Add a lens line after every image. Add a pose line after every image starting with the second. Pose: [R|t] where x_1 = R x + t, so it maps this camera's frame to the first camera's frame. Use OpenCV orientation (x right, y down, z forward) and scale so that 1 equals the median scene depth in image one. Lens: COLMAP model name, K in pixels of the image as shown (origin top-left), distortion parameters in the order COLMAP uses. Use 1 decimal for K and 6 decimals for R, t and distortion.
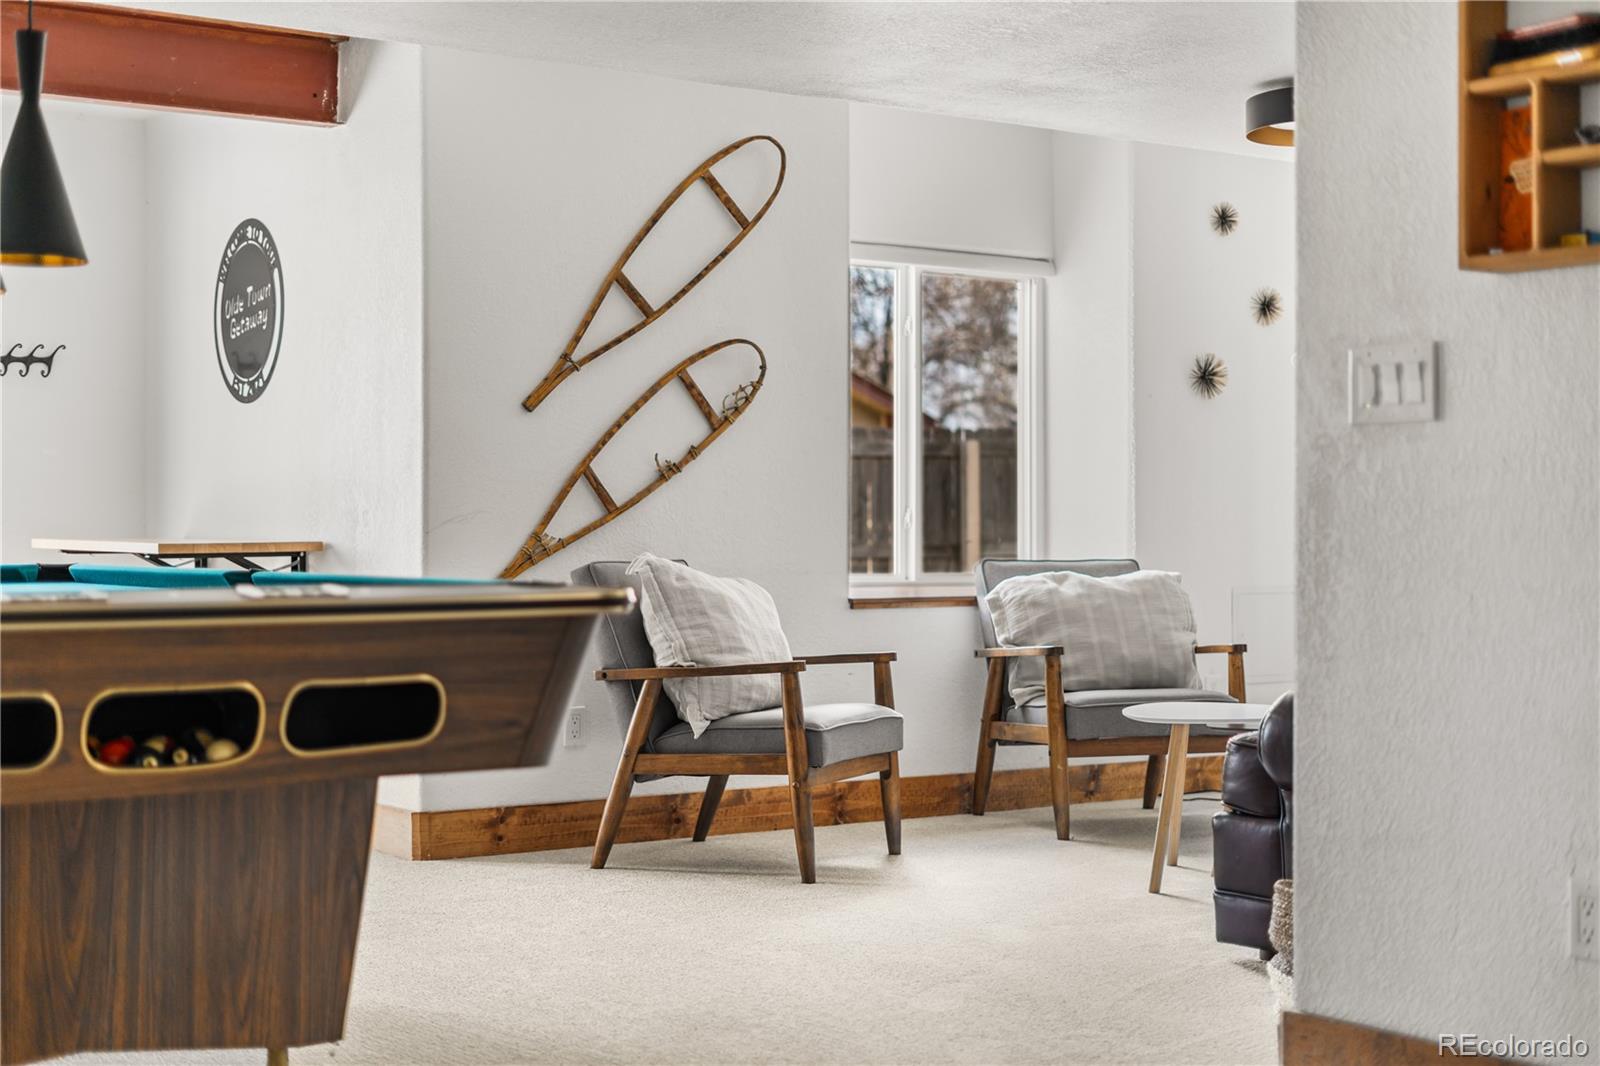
lens RADIAL K [[2319.4, 0, 803.5], [0, 2319.4, 528.9], [0, 0, 1]] dist [-0.043418, 0.000000]
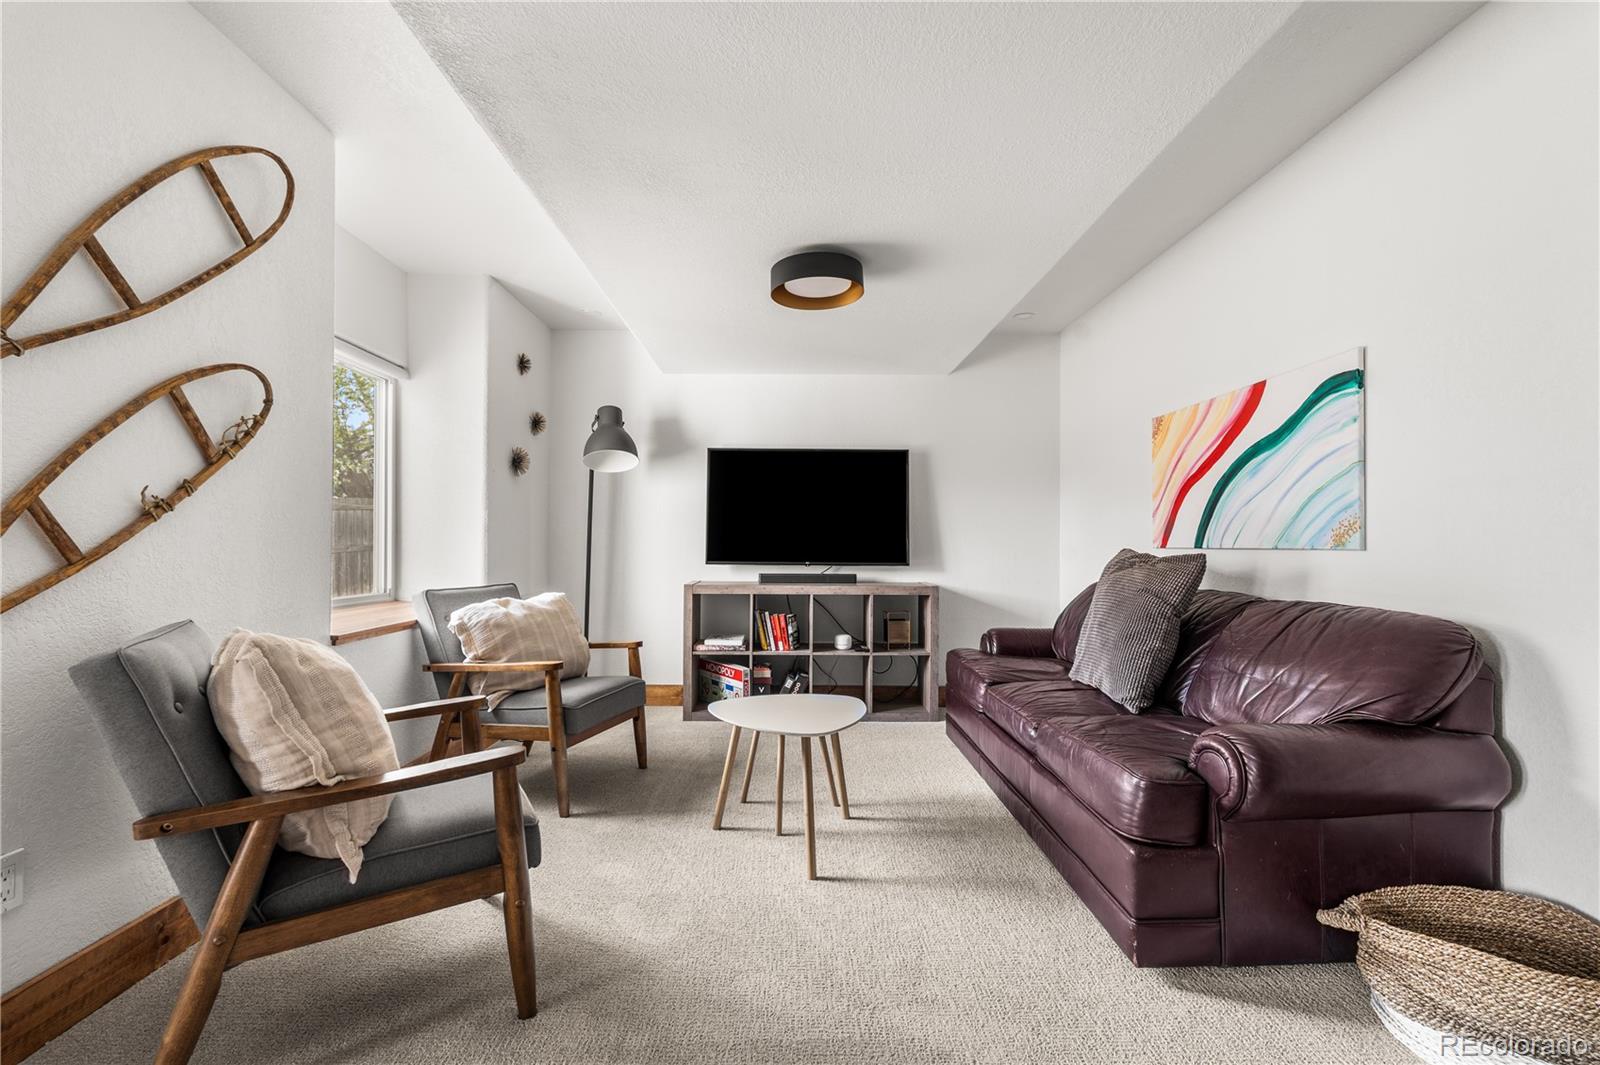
lens RADIAL K [[711.9, 0, 791.9], [0, 711.9, 538.7], [0, 0, 1]] dist [-0.003695, -0.000013]
pose [[0.570841, 0.008200, 0.821020, -0.133479], [-0.005151, 0.999966, -0.006406, -0.014052], [-0.821044, -0.000573, 0.570864, 0.676595]]
